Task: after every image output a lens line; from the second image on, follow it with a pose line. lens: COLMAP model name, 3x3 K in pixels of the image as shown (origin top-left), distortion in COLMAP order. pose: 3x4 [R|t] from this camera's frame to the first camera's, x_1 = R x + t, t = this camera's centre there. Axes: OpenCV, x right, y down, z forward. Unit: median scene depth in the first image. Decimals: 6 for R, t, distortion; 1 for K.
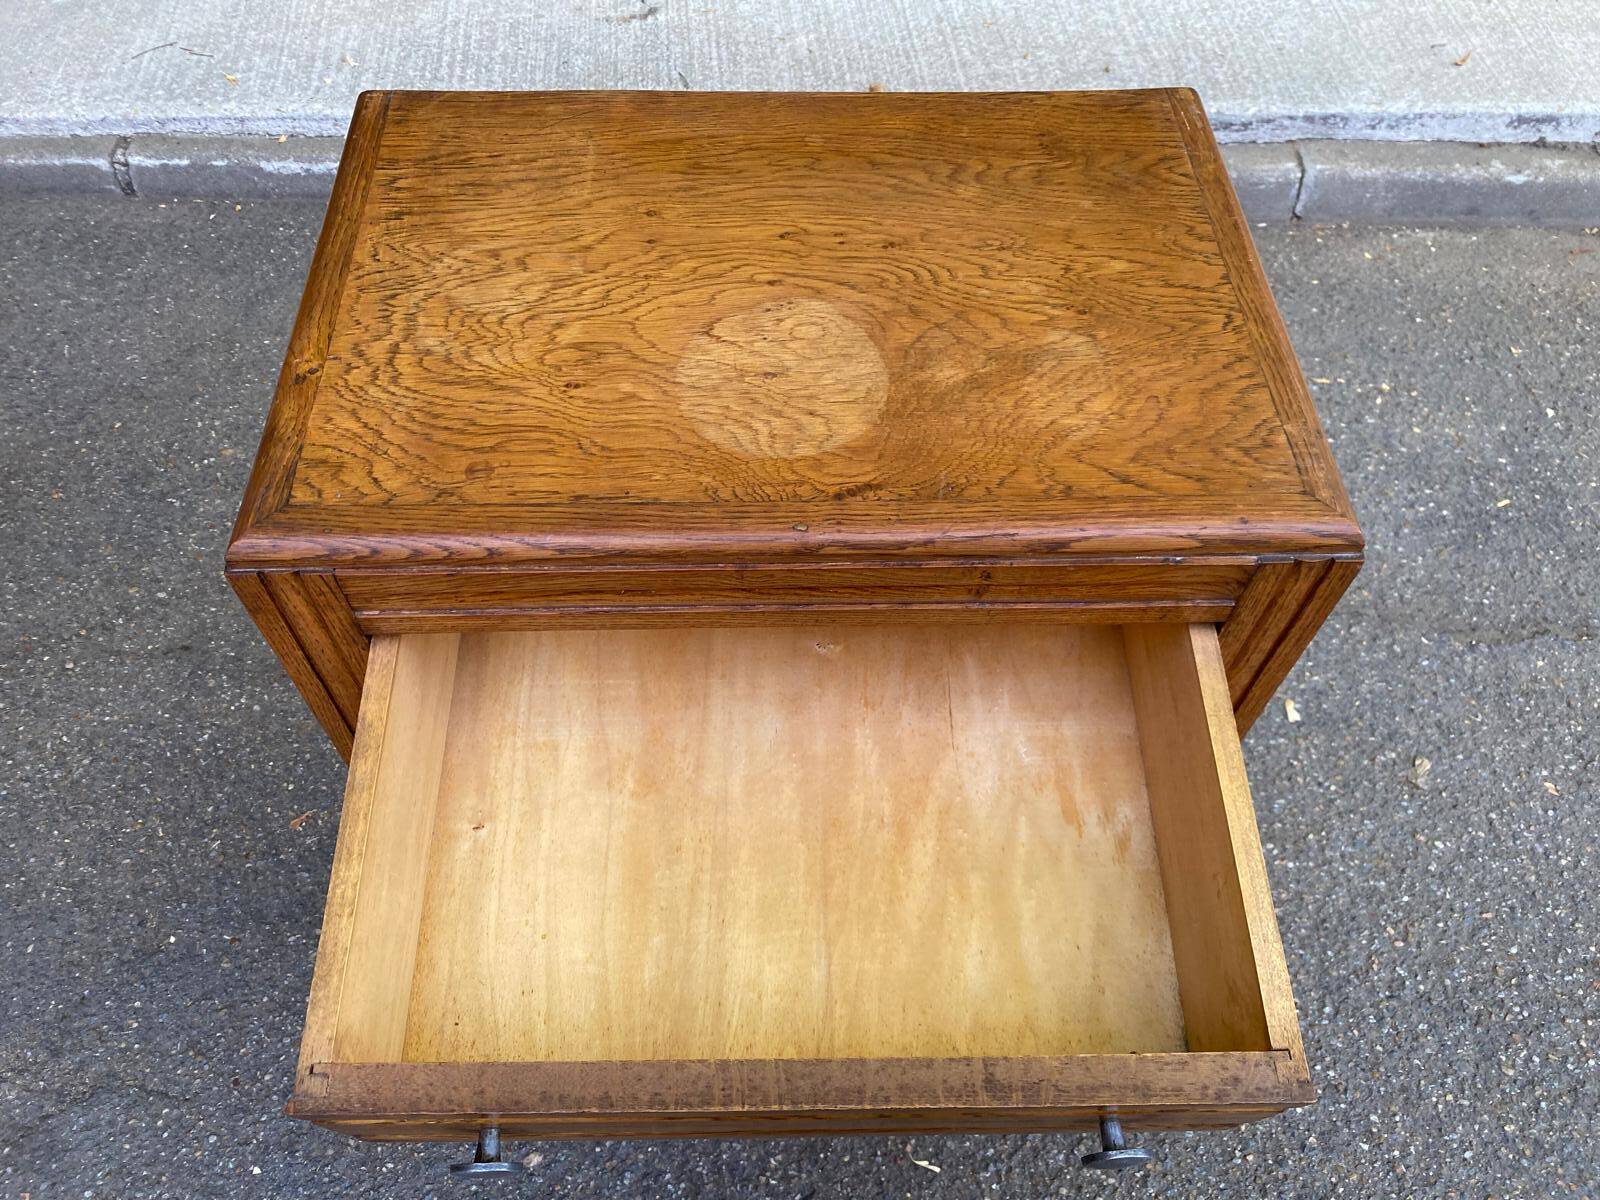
lens RADIAL K [[1258.7, 0, 796.4], [0, 1258.7, 584.3], [0, 0, 1]] dist [0.019083, -0.018939]
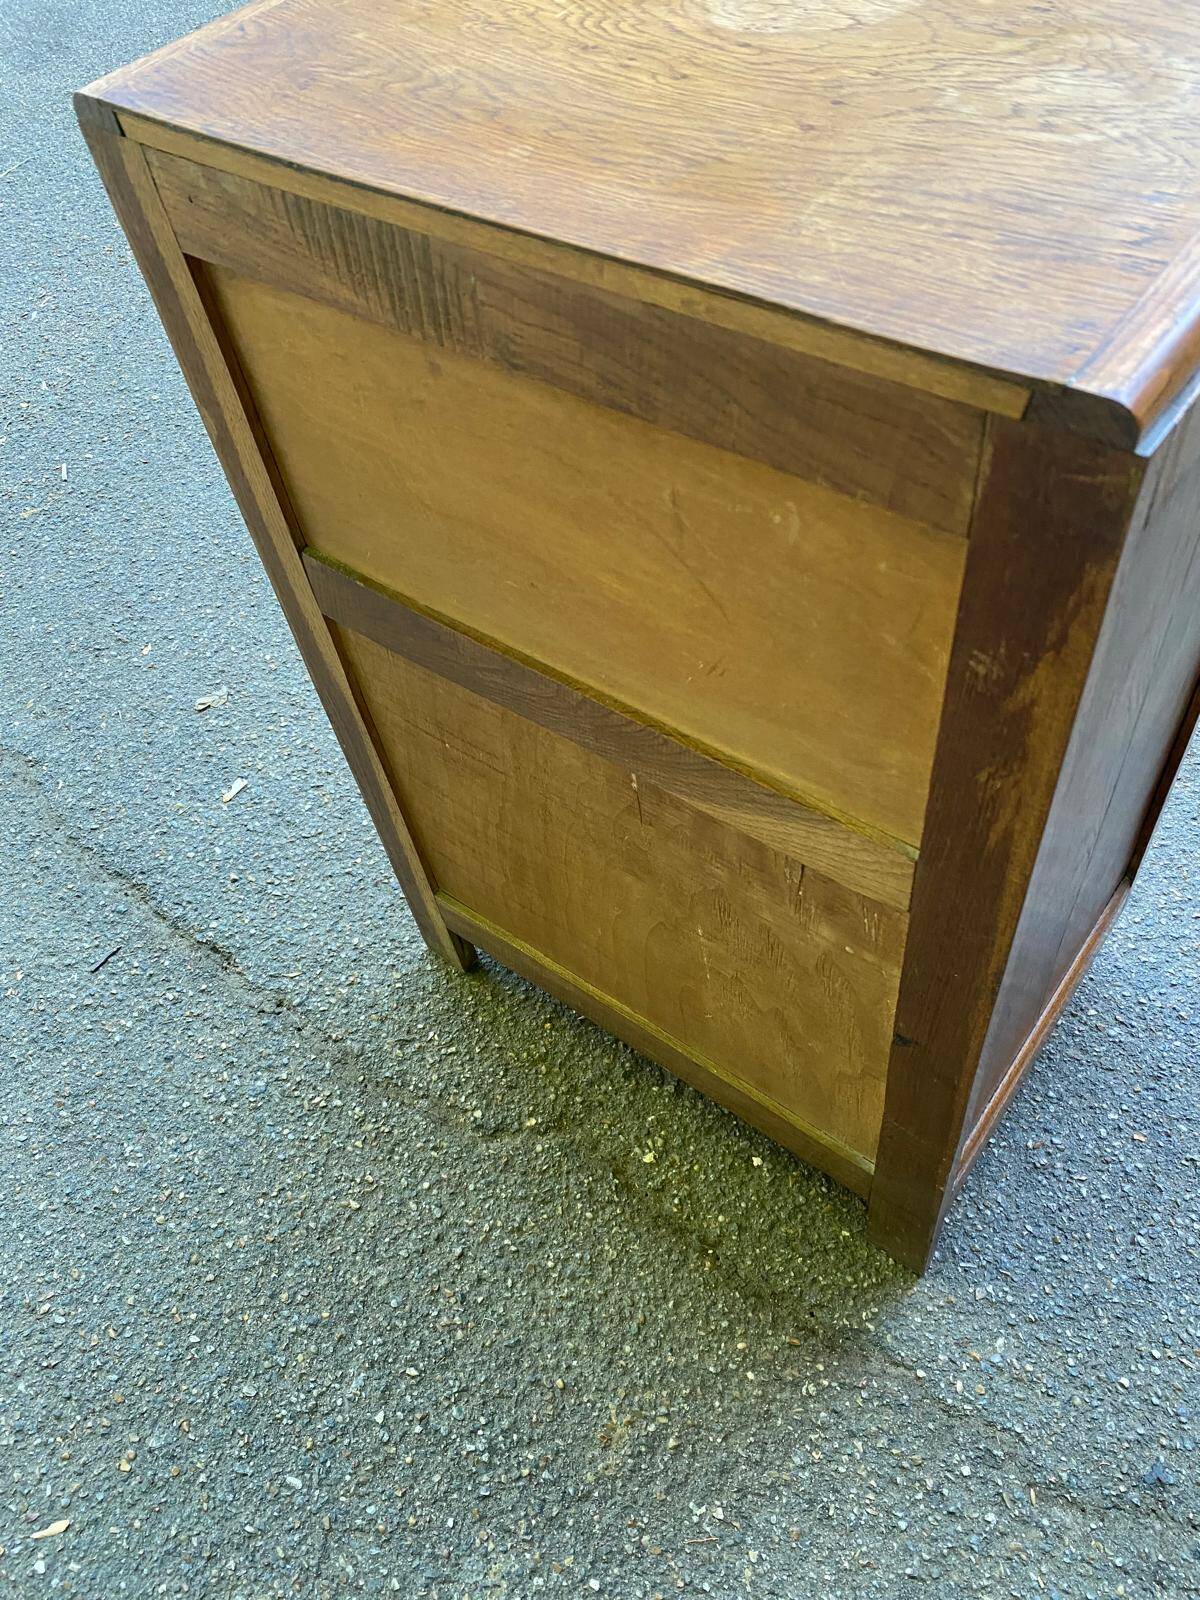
lens RADIAL K [[1258.9, 0, 610.0], [0, 1258.9, 786.9], [0, 0, 1]] dist [0.001312, 0.001302]
pose [[-0.771422, -0.448974, 0.450923, -0.529782], [0.570345, -0.173633, 0.802844, -1.017830], [-0.282161, 0.876513, 0.390014, 1.116937]]
